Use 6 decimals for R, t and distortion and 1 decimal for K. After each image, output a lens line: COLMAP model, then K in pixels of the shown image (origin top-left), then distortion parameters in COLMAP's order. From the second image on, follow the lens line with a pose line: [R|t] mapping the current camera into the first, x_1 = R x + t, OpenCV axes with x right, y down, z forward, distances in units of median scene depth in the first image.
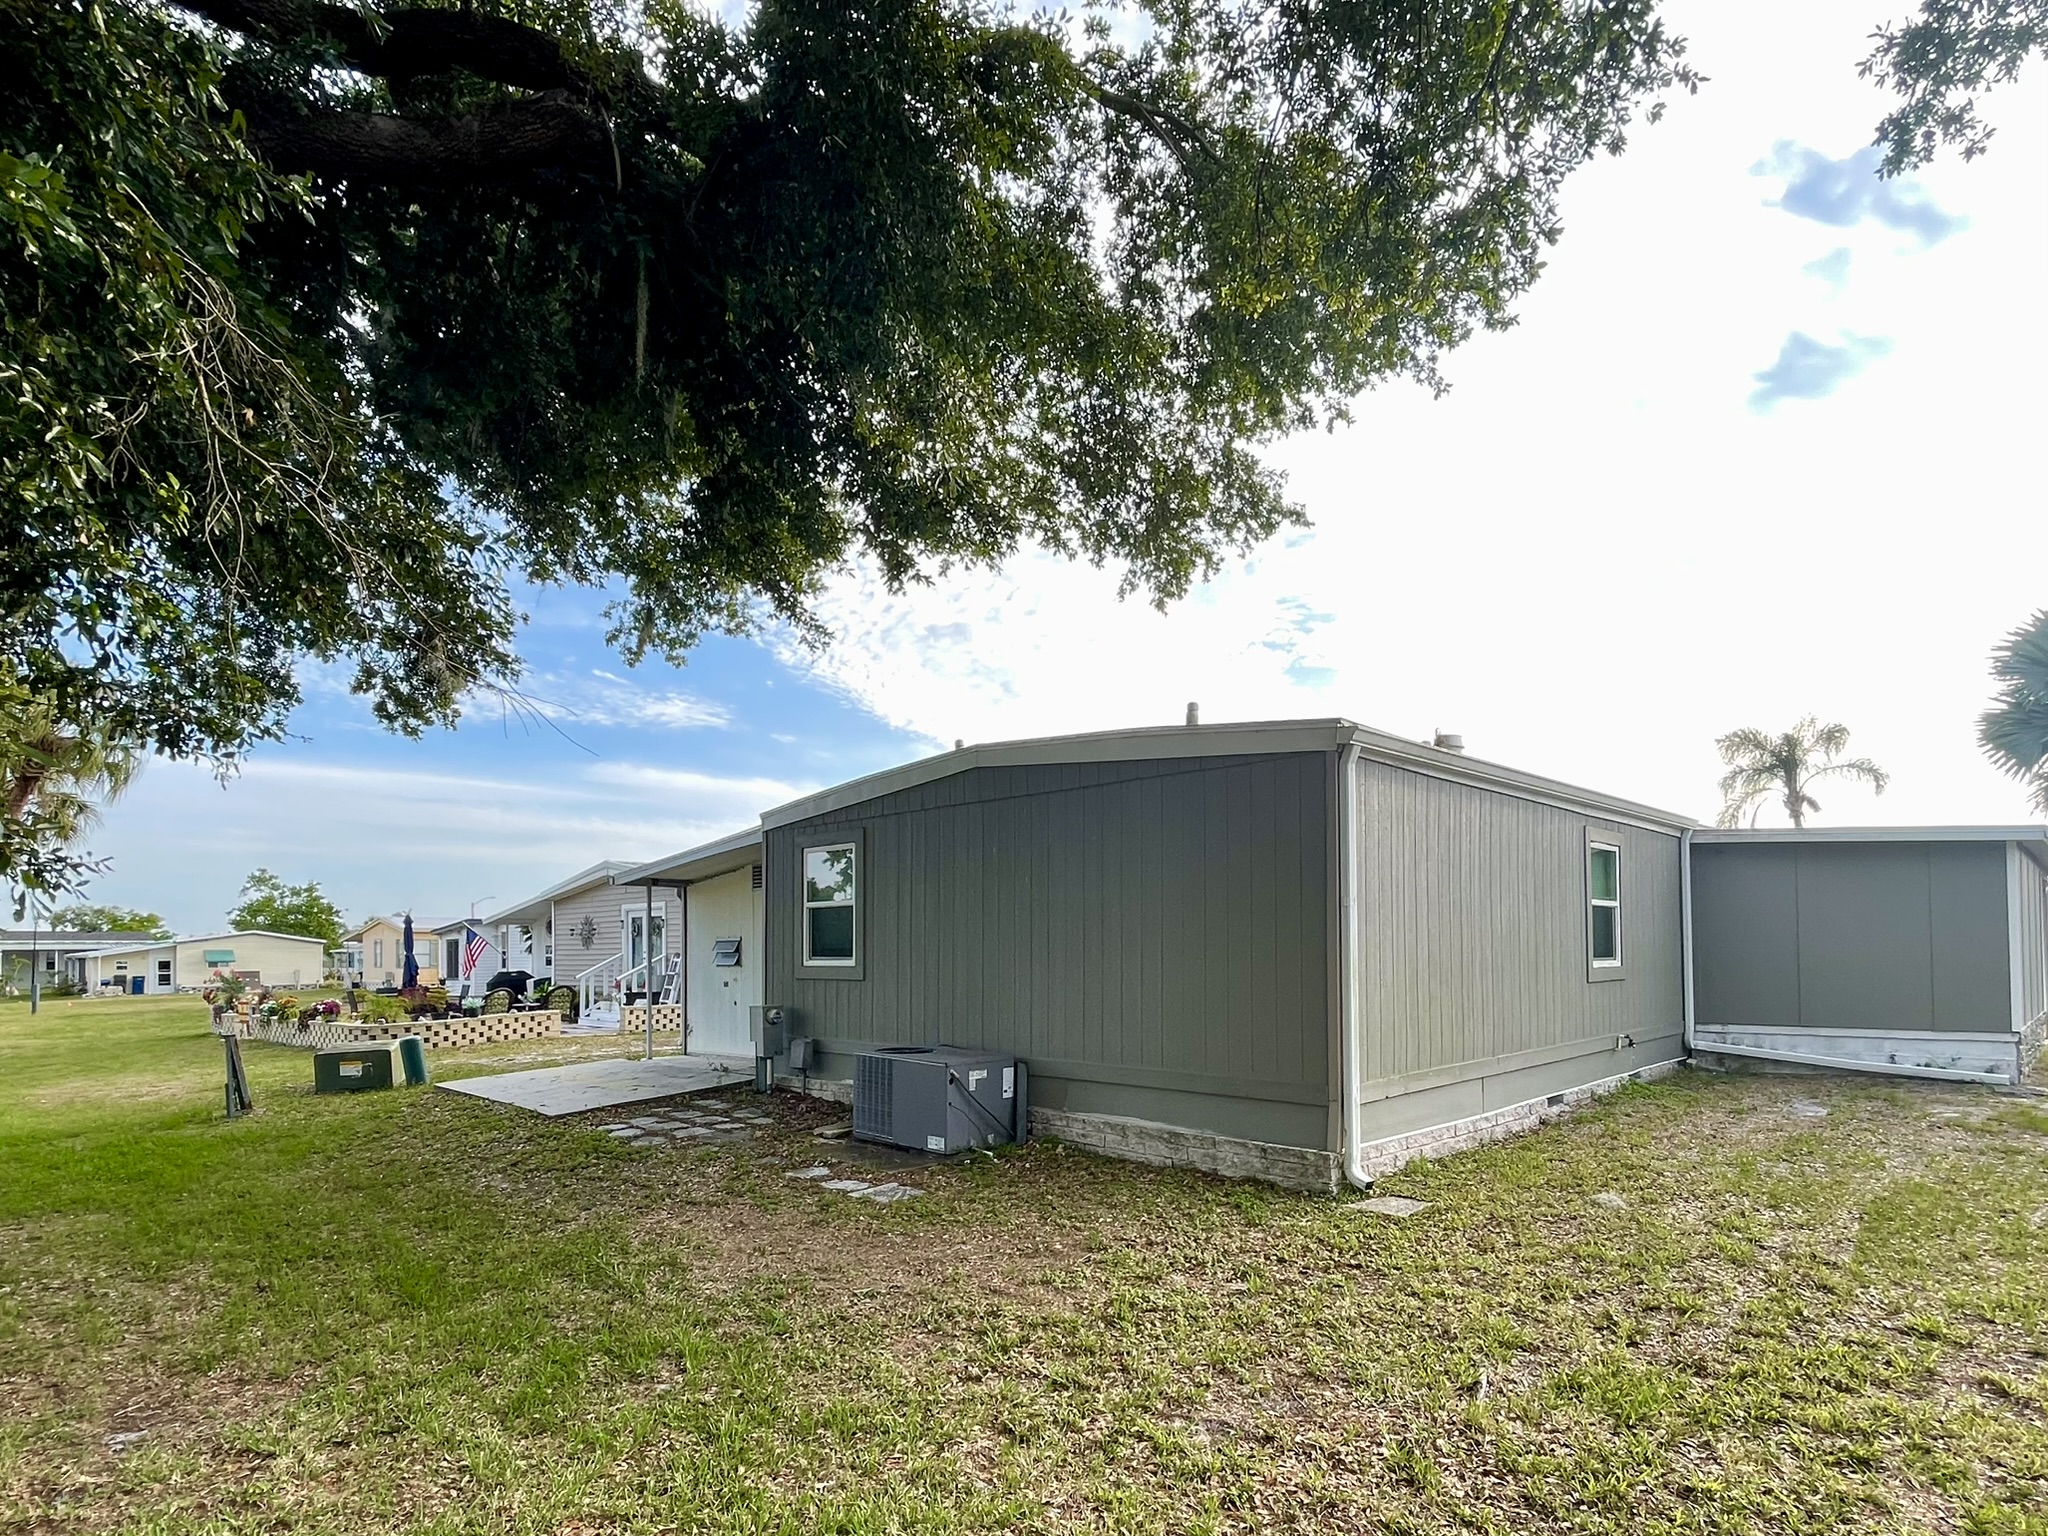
lens RADIAL K [[1030.9, 0, 1022.7], [0, 1030.9, 810.5], [0, 0, 1]] dist [-0.002742, -0.000501]
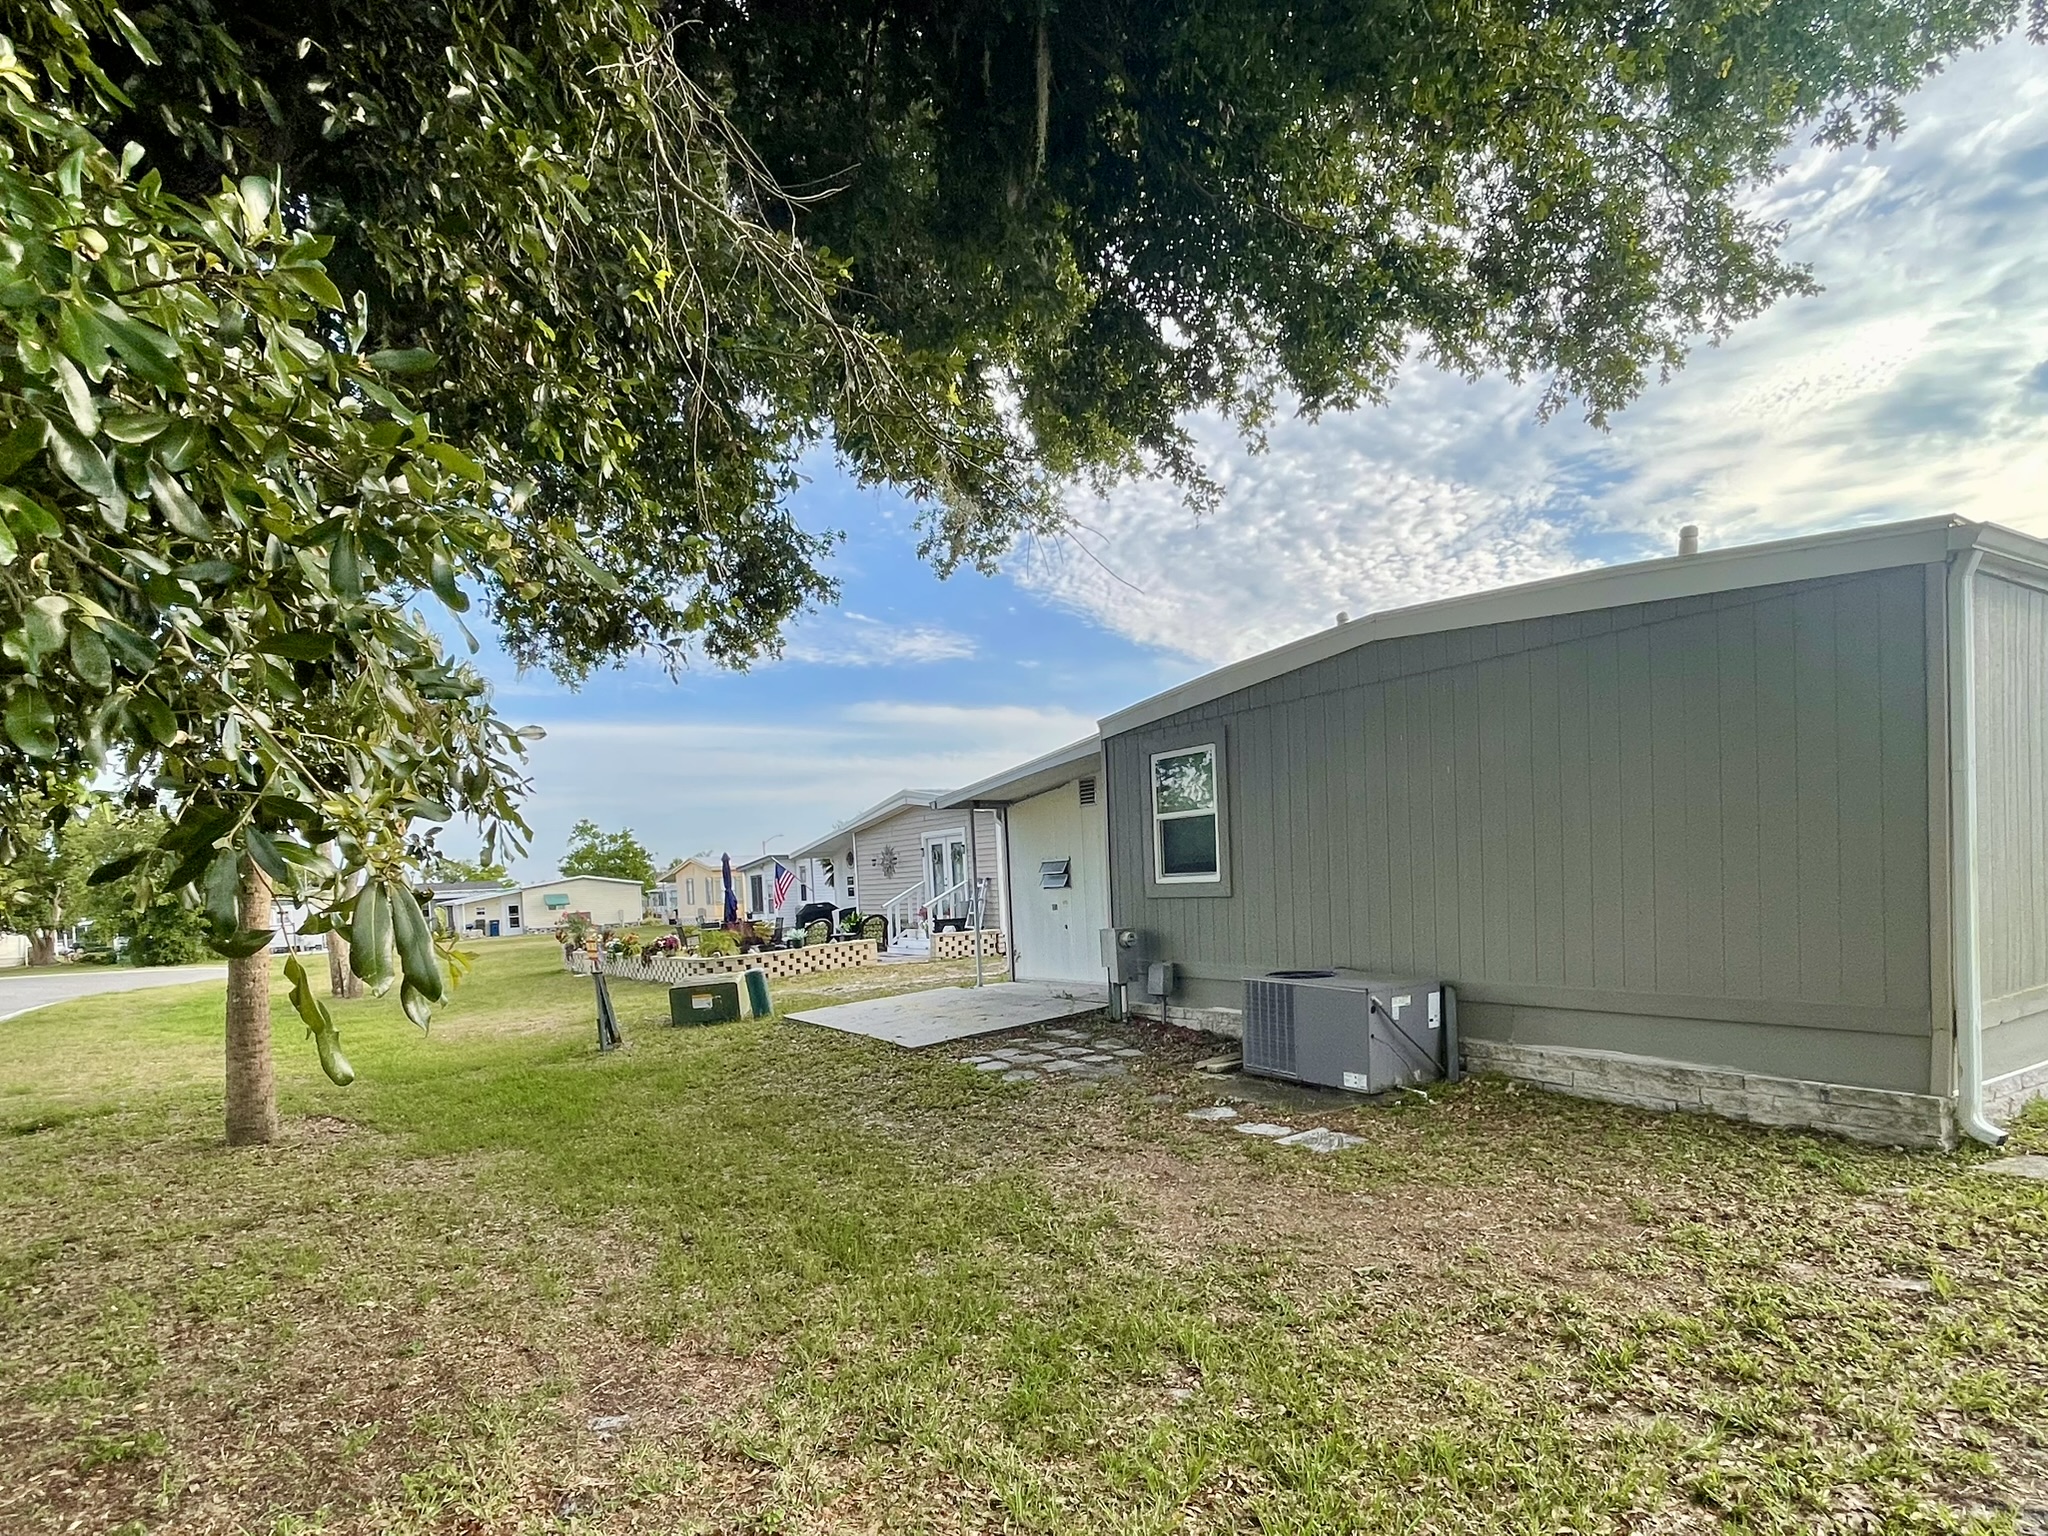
lens RADIAL K [[1007.2, 0, 1024.0], [0, 1007.2, 768.0], [0, 0, 1]] dist [0.021103, -0.025783]
pose [[0.976309, -0.062557, -0.207142, -0.139631], [0.069273, 0.997276, 0.025324, 0.018086], [0.204993, -0.039074, 0.977983, 0.107084]]
